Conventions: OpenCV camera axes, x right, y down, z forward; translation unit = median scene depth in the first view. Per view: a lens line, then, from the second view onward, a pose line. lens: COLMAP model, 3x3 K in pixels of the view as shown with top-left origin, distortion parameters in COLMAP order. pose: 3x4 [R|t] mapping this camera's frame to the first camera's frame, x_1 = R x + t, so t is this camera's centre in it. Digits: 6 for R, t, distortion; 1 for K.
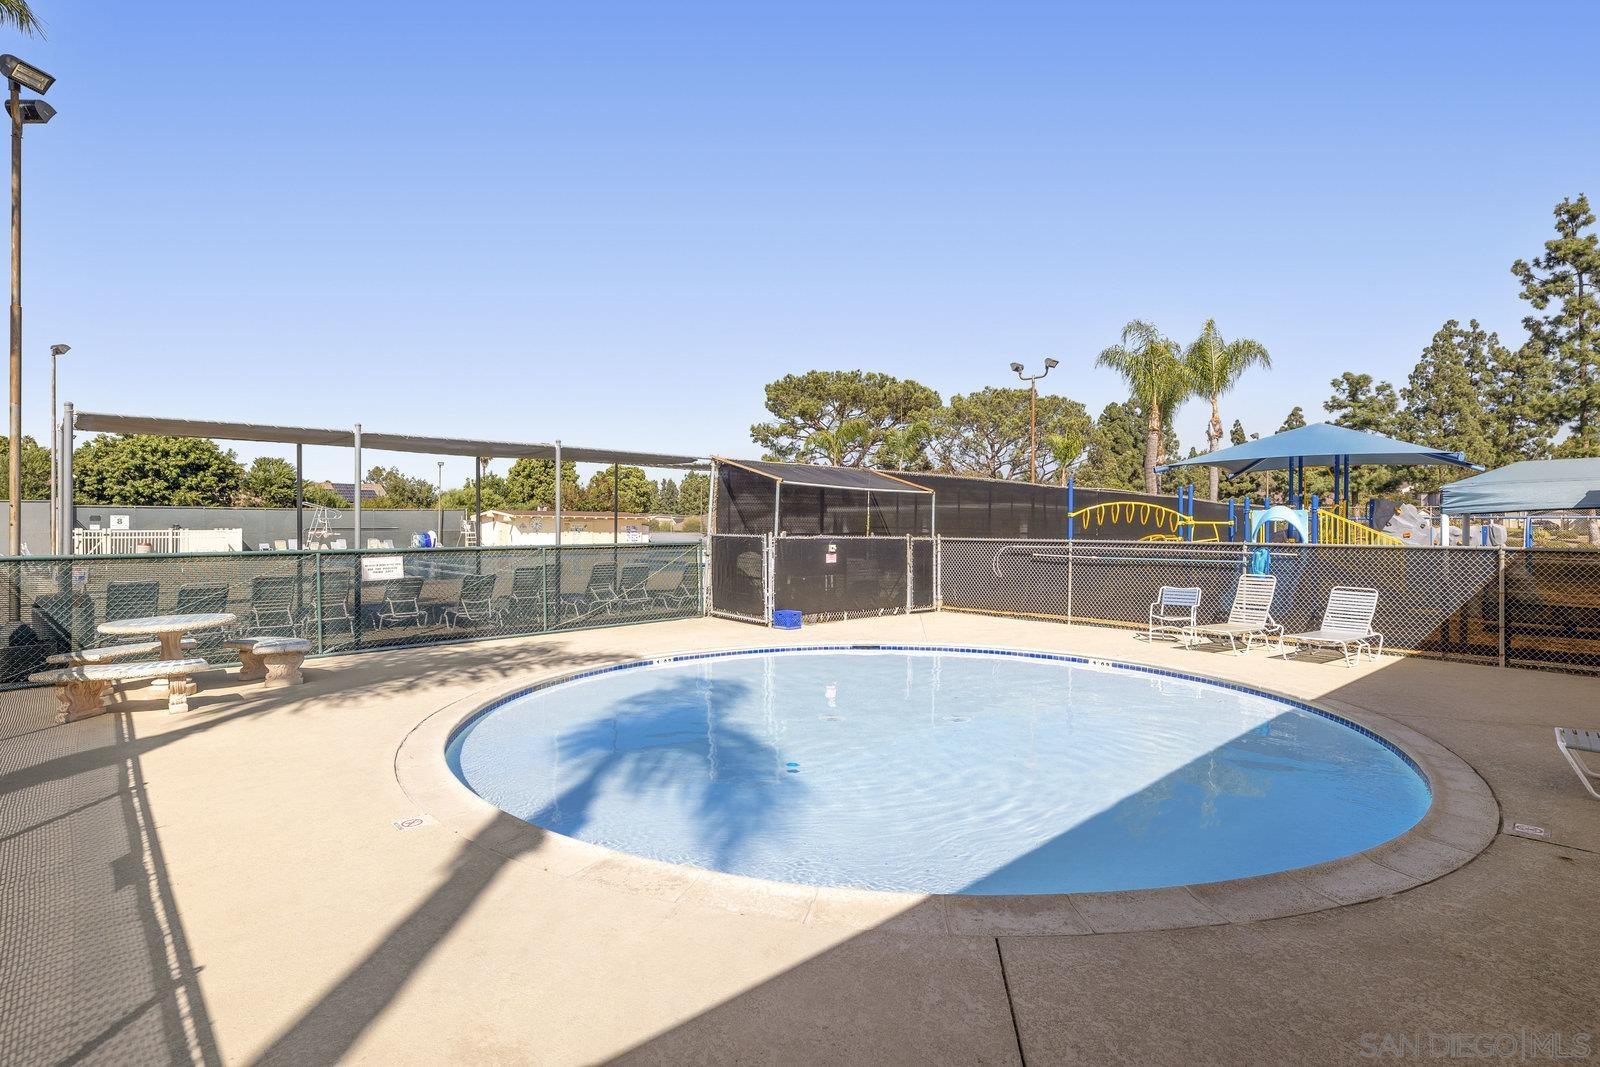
lens RADIAL K [[785.0, 0, 803.1], [0, 785.0, 533.1], [0, 0, 1]] dist [0.000773, 0.000080]
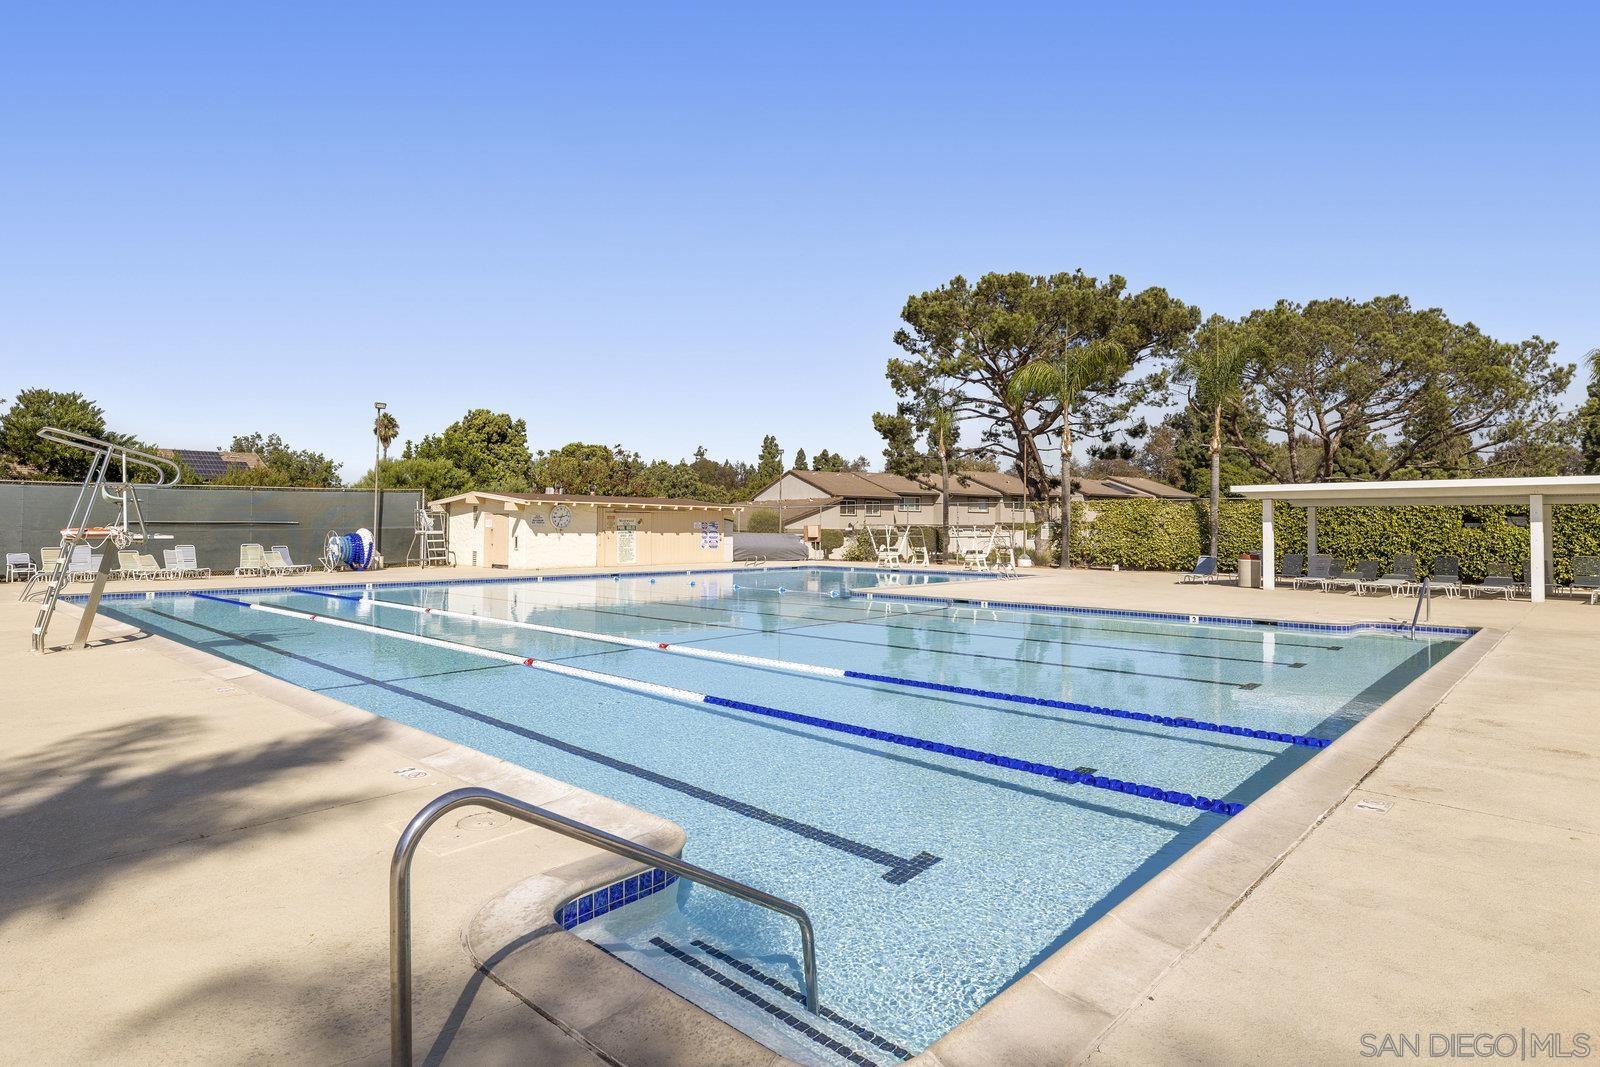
lens RADIAL K [[857.3, 0, 797.0], [0, 857.3, 531.5], [0, 0, 1]] dist [-0.000992, 0.000005]
pose [[0.996892, 0.004263, 0.078664, -0.212405], [-0.004195, 0.999991, -0.001030, -0.001561], [-0.078667, 0.000697, 0.996901, 0.373767]]
